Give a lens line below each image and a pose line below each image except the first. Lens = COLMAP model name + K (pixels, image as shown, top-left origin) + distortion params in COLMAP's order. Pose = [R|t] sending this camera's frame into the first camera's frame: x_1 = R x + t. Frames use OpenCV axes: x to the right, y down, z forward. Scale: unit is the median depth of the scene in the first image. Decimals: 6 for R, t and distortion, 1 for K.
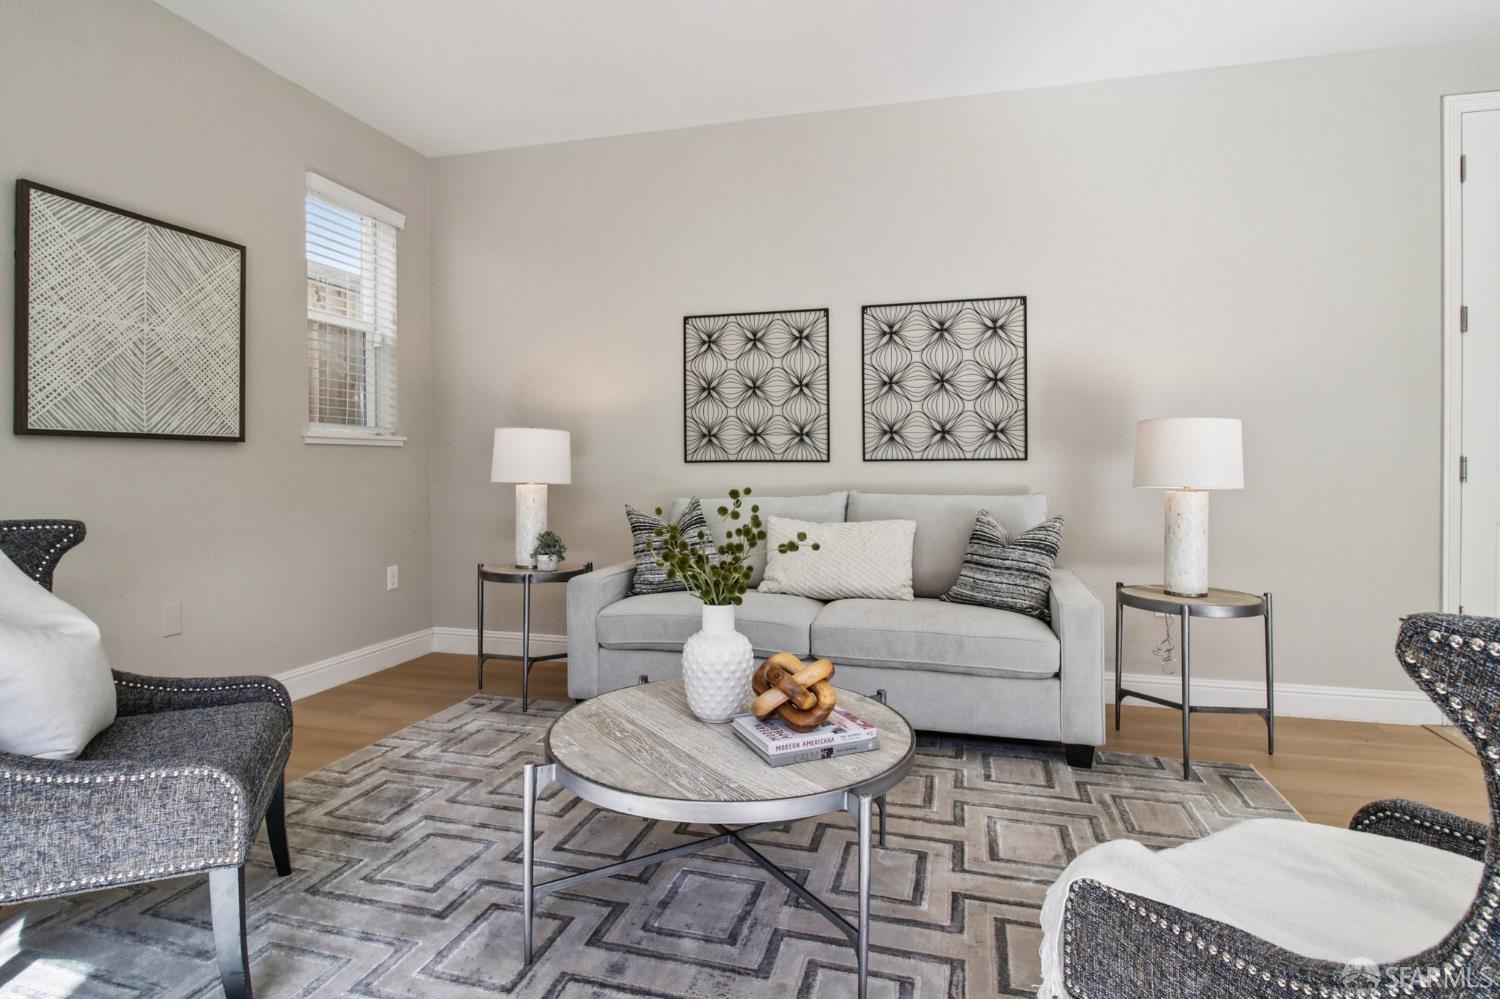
lens RADIAL K [[782.6, 0, 750.0], [0, 782.6, 467.4], [0, 0, 1]] dist [0.005275, -0.012510]
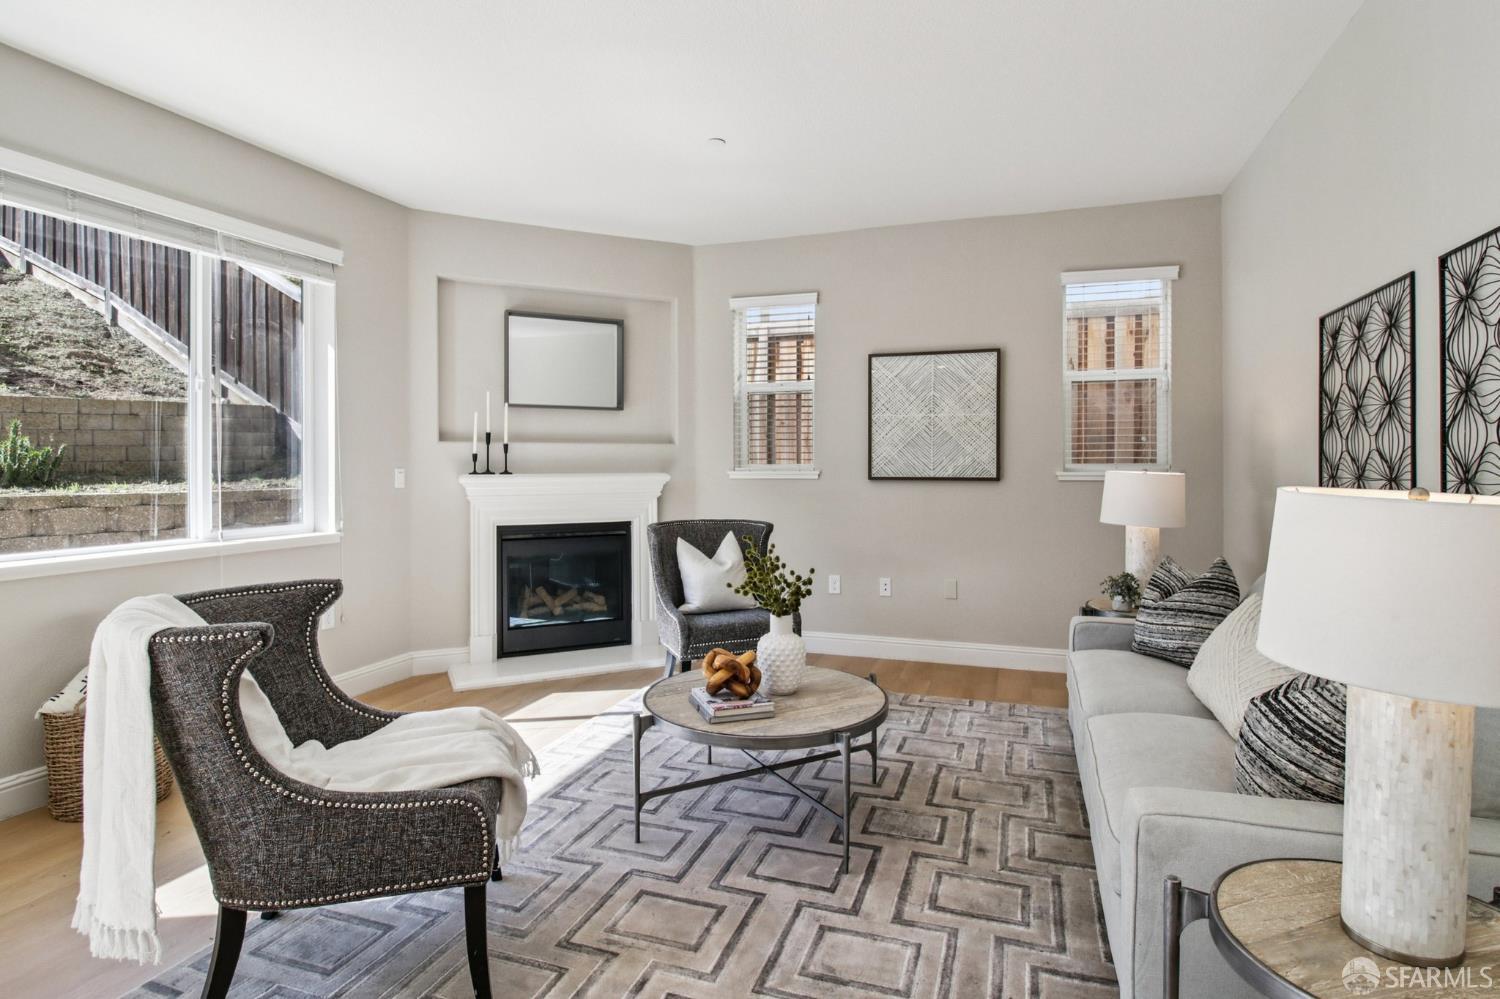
lens RADIAL K [[782.6, 0, 750.0], [0, 782.6, 467.4], [0, 0, 1]] dist [0.005275, -0.012510]
pose [[-0.065540, 0.005230, -0.997836, 0.780896], [-0.002686, 0.999982, 0.005418, -0.058905], [0.997846, 0.003036, -0.065525, 0.570876]]
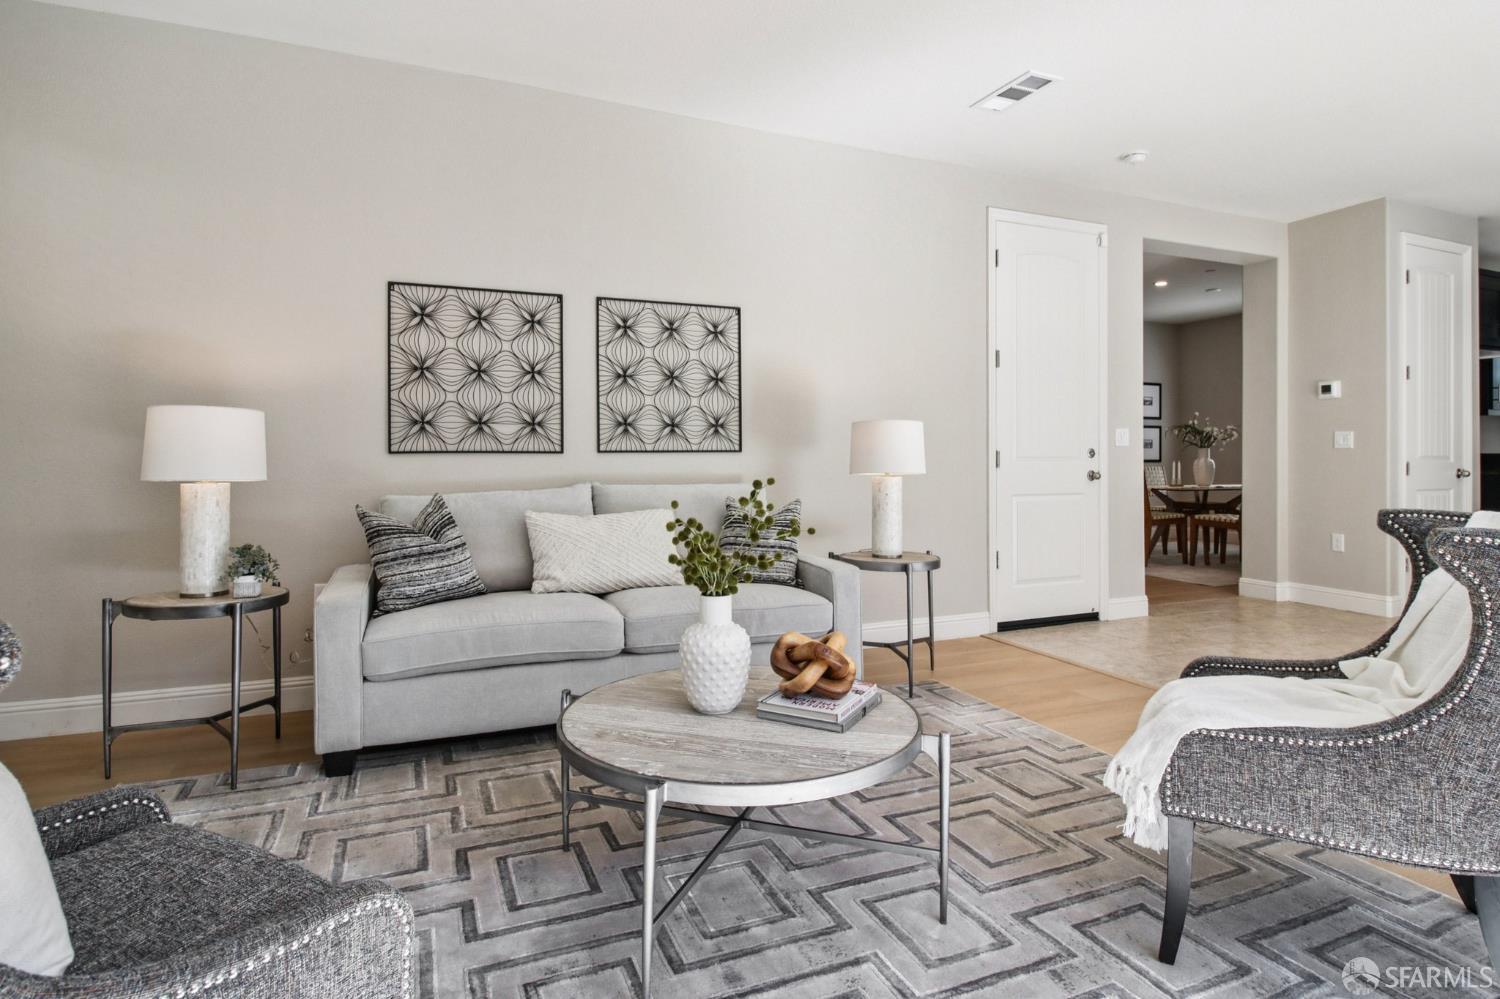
lens RADIAL K [[790.8, 0, 747.7], [0, 790.8, 448.1], [0, 0, 1]] dist [0.005139, -0.013061]
pose [[0.780285, 0.006561, 0.625390, -0.355100], [0.002053, 0.999913, -0.013051, 0.000002], [-0.625421, 0.011467, 0.780203, 0.101341]]
